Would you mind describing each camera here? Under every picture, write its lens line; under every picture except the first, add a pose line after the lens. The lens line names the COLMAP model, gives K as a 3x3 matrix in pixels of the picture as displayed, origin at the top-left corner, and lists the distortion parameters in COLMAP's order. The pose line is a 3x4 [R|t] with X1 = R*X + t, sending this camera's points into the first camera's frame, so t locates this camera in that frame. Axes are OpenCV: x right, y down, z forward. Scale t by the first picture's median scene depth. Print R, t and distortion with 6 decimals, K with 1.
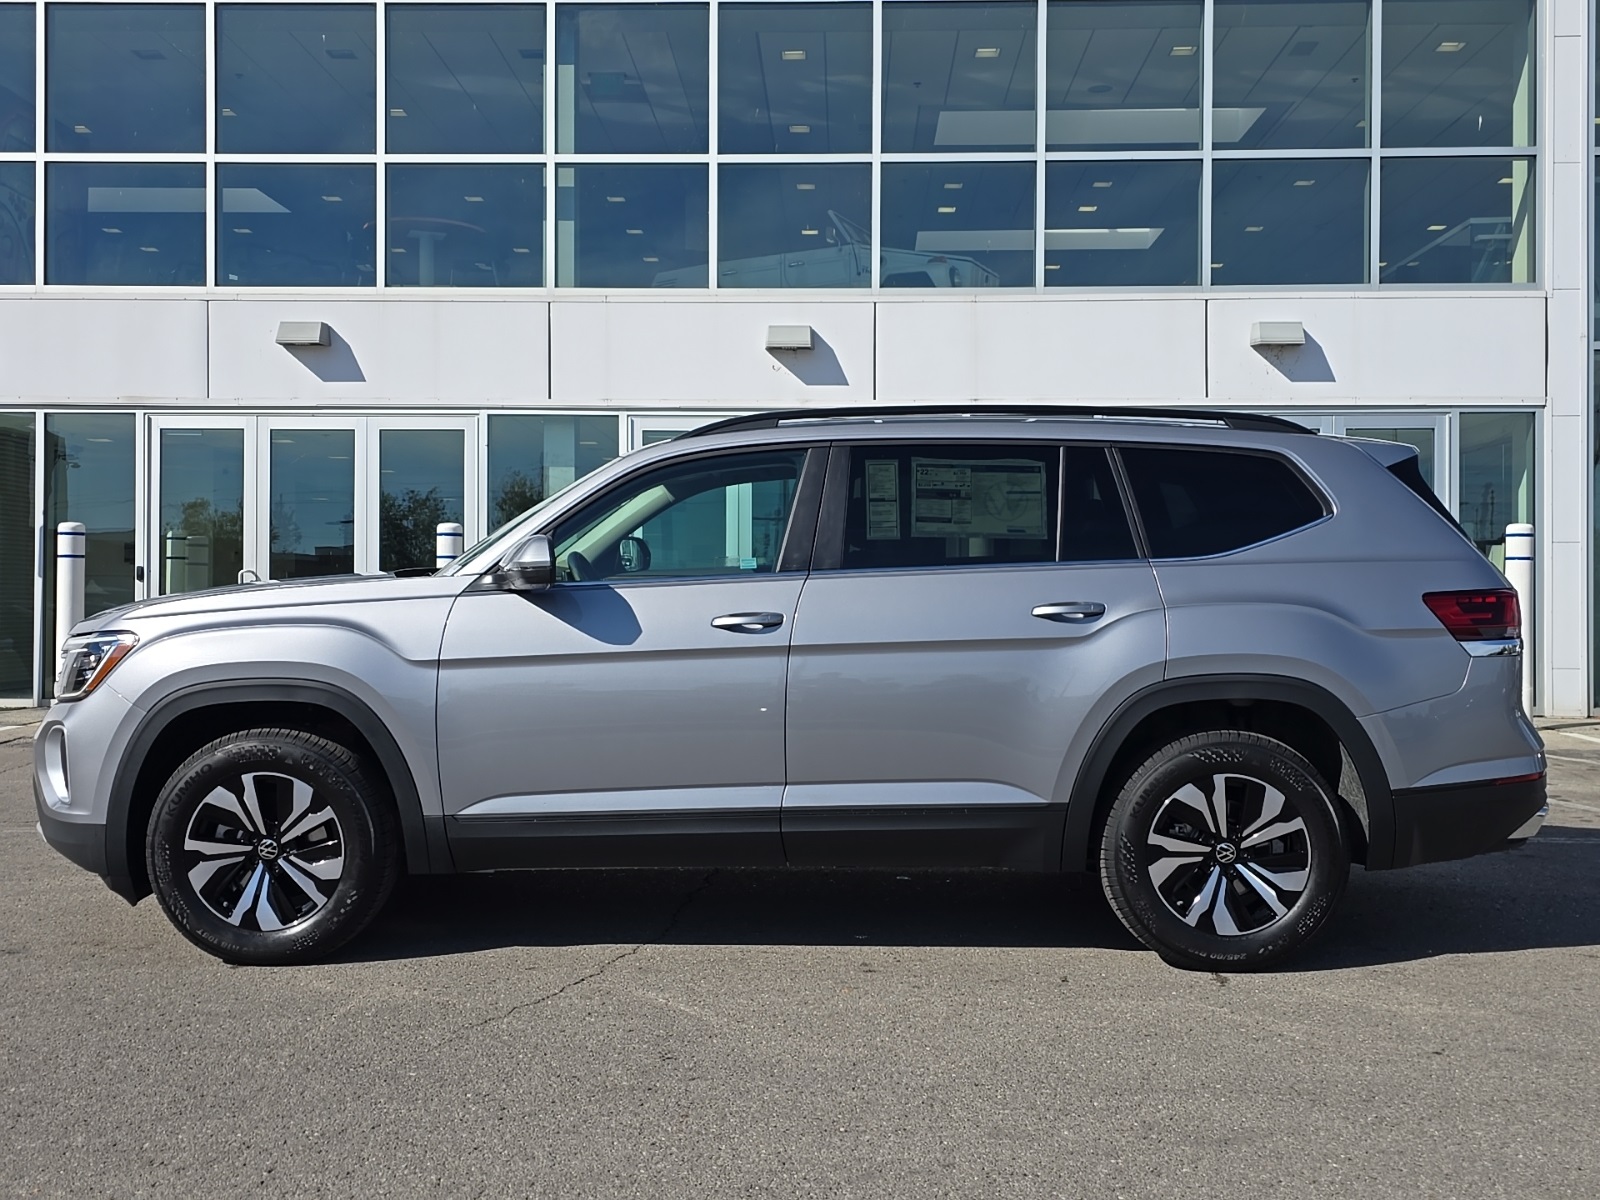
lens RADIAL K [[1640.2, 0, 802.8], [0, 1640.2, 616.9], [0, 0, 1]] dist [0.084148, -0.135081]
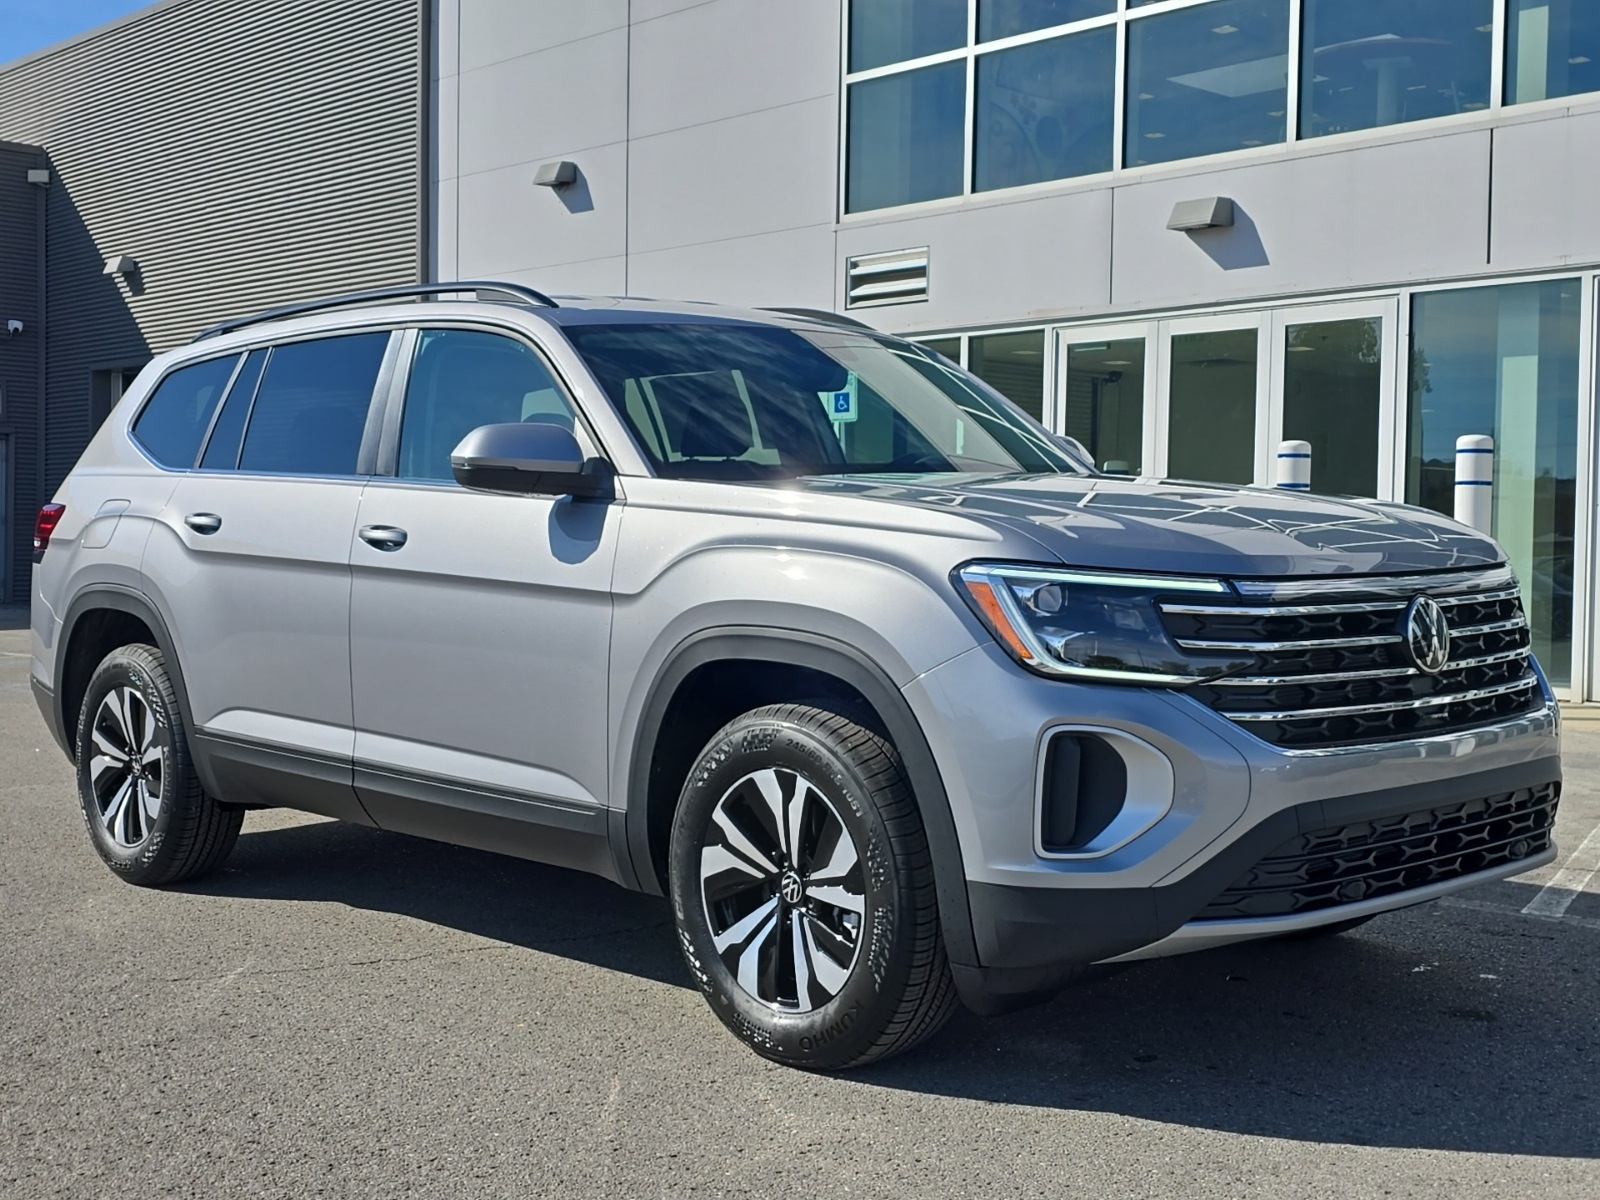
lens RADIAL K [[2017.5, 0, 800.5], [0, 2017.5, 612.0], [0, 0, 1]] dist [0.148256, -0.412338]
pose [[0.698373, 0.027635, -0.715200, 0.276423], [-0.018071, 0.999617, 0.020979, 0.006376], [0.715506, -0.001727, 0.698605, 0.159347]]
